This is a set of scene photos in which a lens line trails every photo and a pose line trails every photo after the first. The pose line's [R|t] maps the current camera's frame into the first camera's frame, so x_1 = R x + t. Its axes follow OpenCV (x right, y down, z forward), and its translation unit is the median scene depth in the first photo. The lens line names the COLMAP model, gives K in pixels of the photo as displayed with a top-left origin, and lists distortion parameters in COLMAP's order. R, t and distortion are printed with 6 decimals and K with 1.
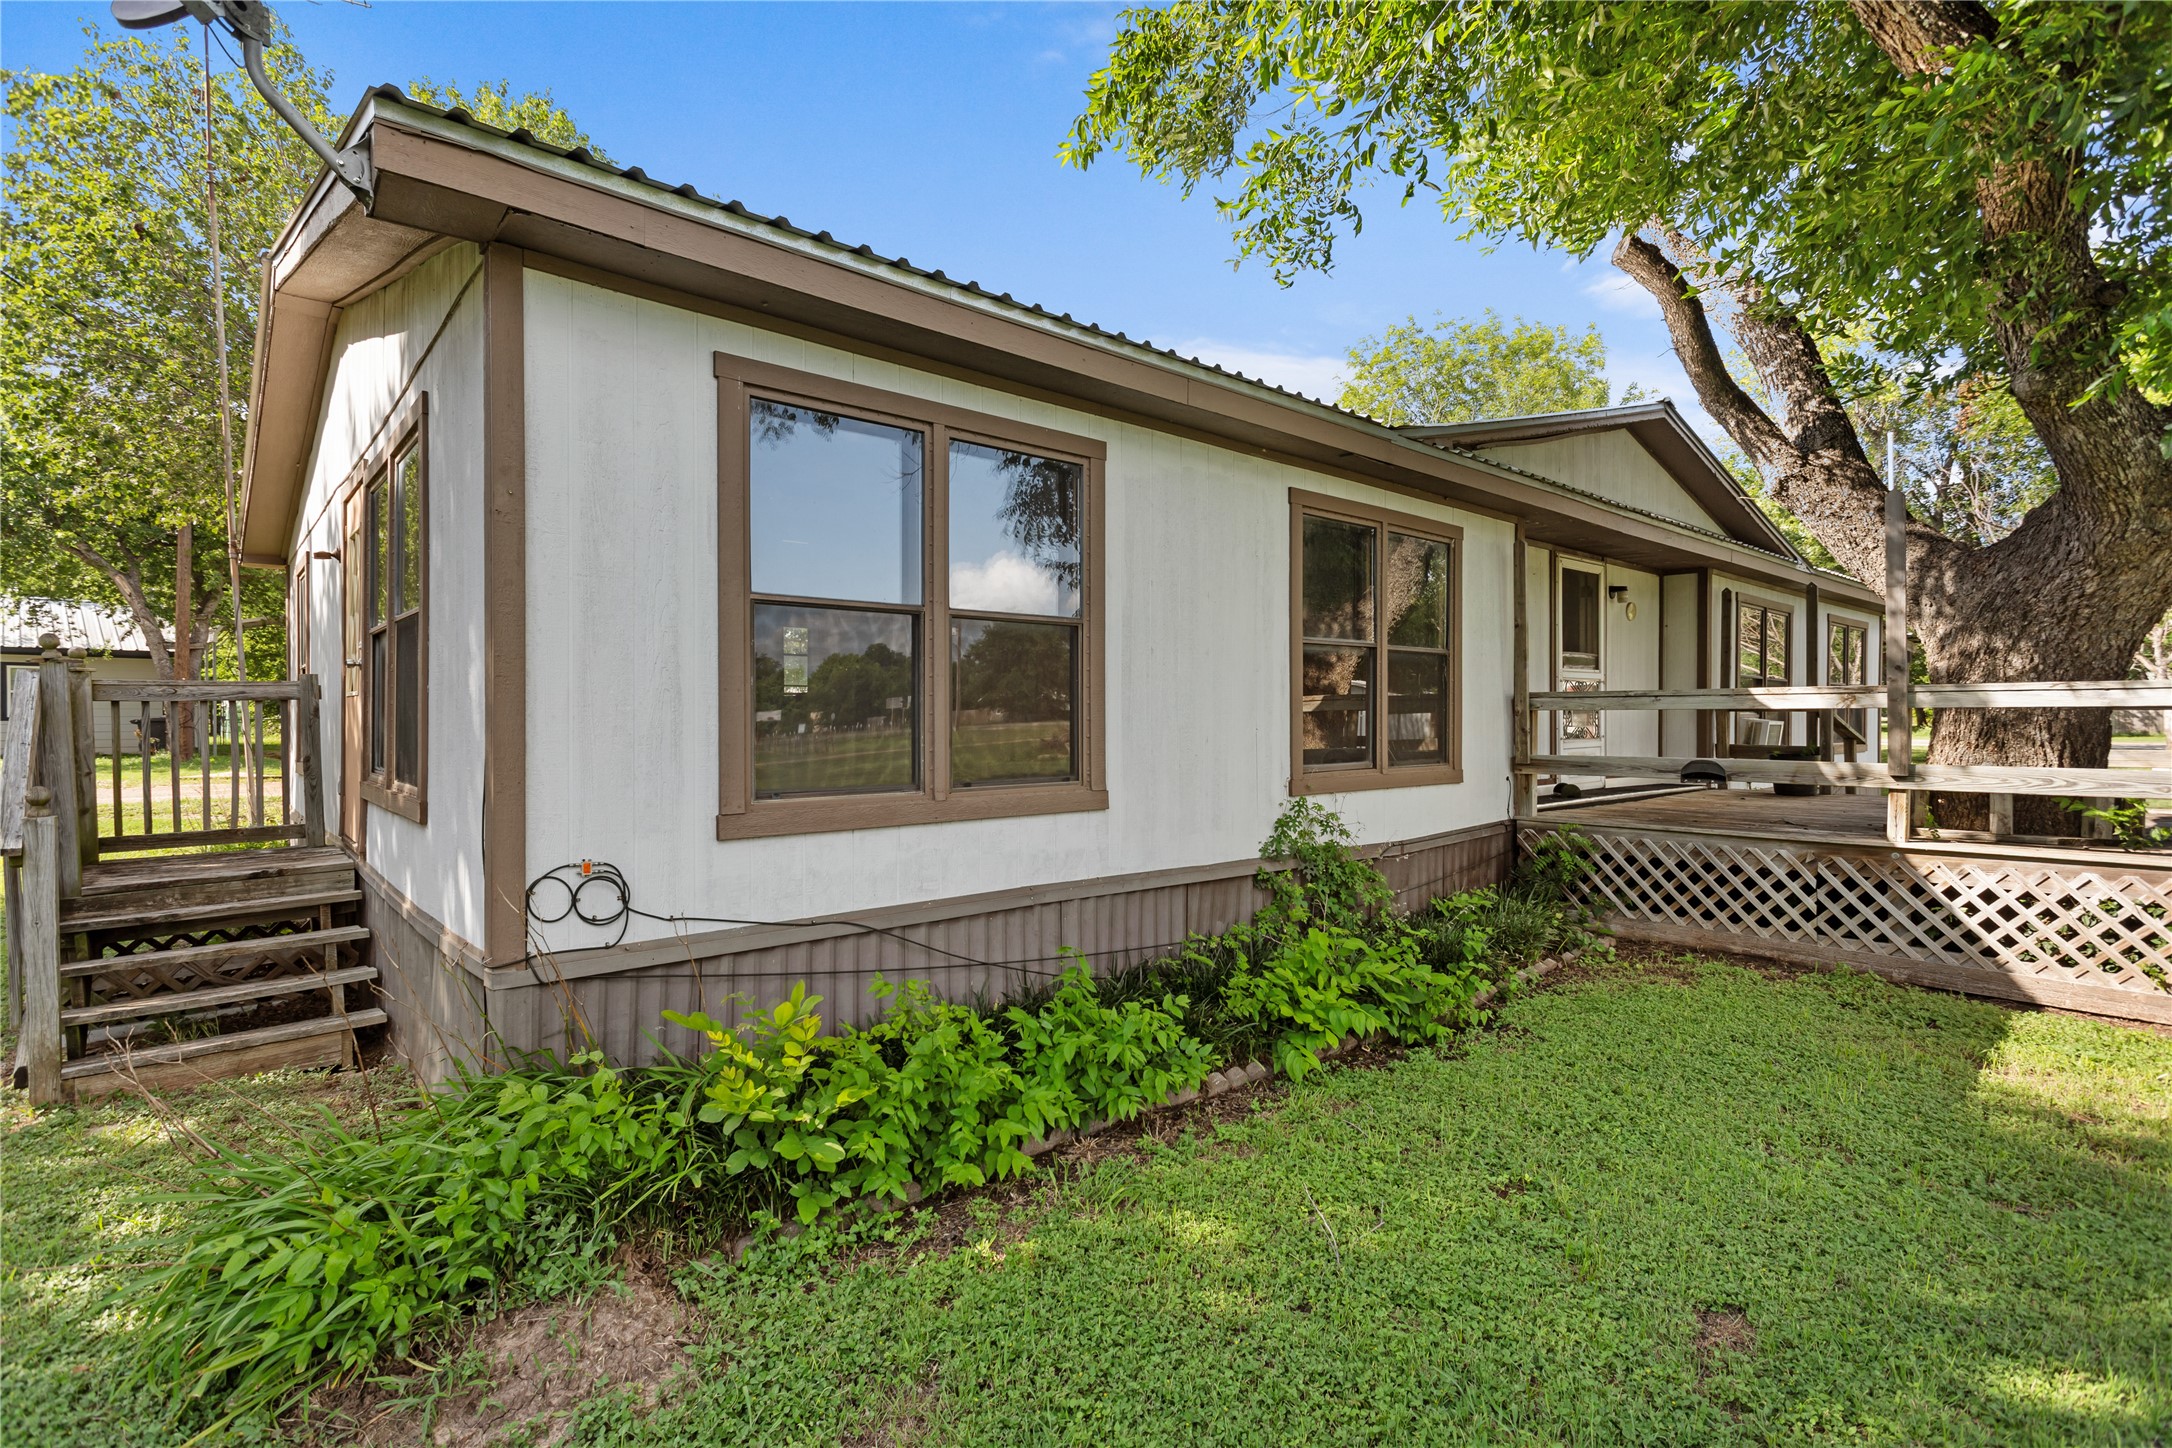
lens RADIAL K [[1042.0, 0, 1077.6], [0, 1042.0, 718.1], [0, 0, 1]] dist [-0.000243, -0.000183]
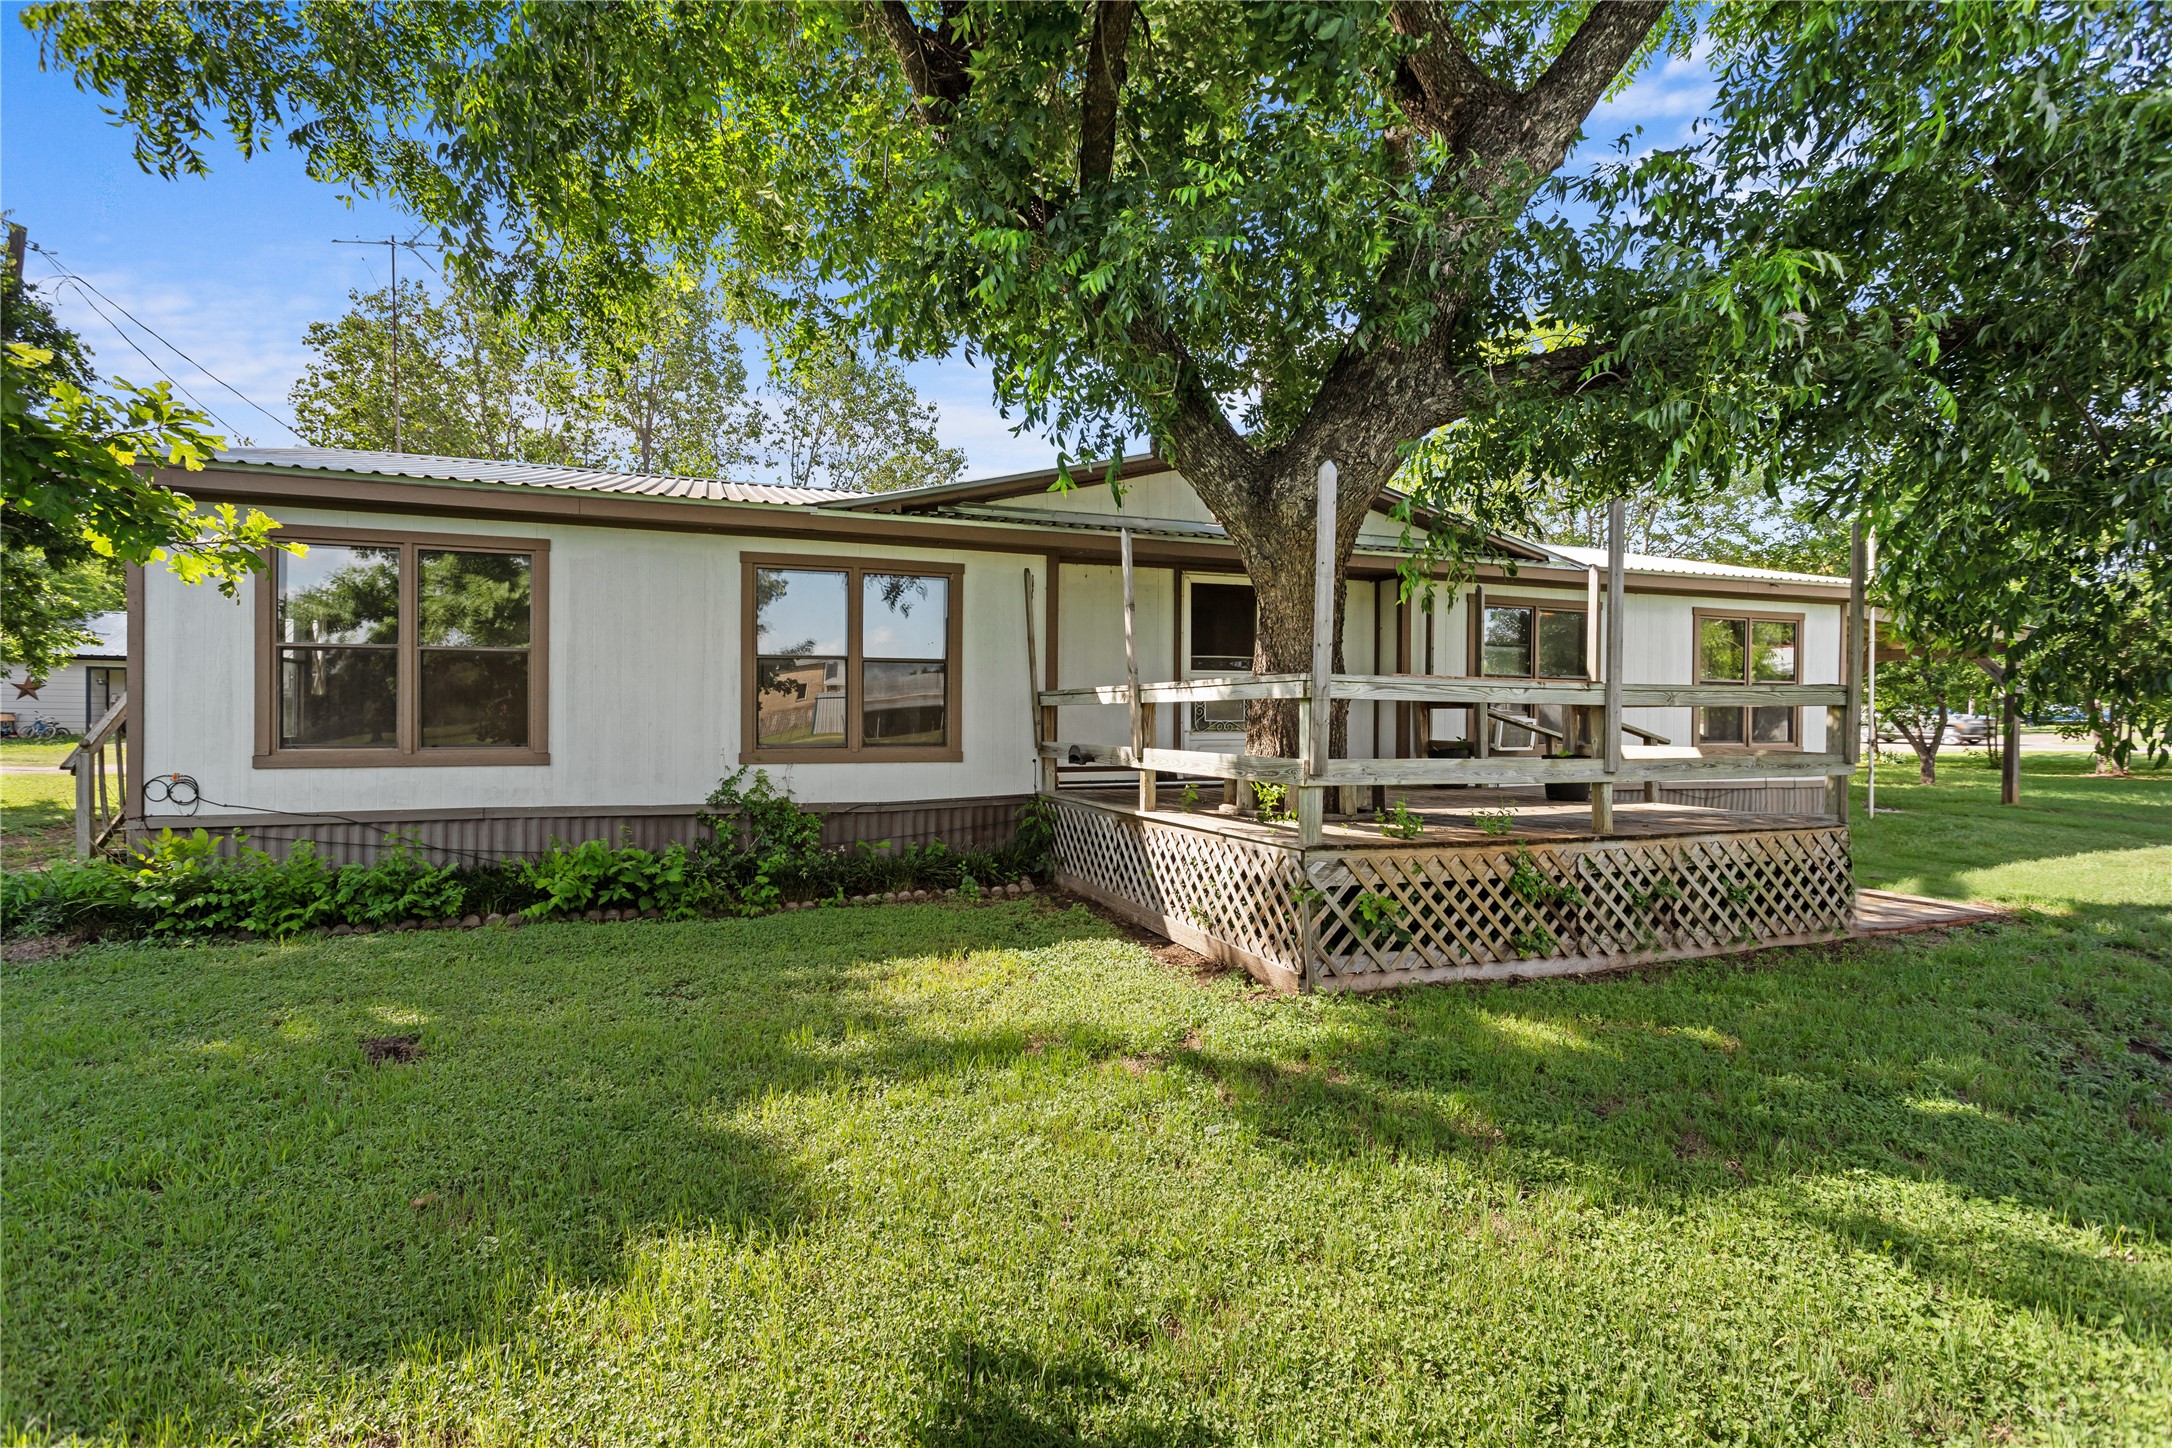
lens RADIAL K [[1042.0, 0, 1077.6], [0, 1042.0, 718.1], [0, 0, 1]] dist [-0.000243, -0.000183]
pose [[0.934974, 0.005519, -0.354672, 1.373436], [-0.005042, 0.999985, 0.002270, 0.006316], [0.354679, -0.000334, 0.934988, -0.228412]]
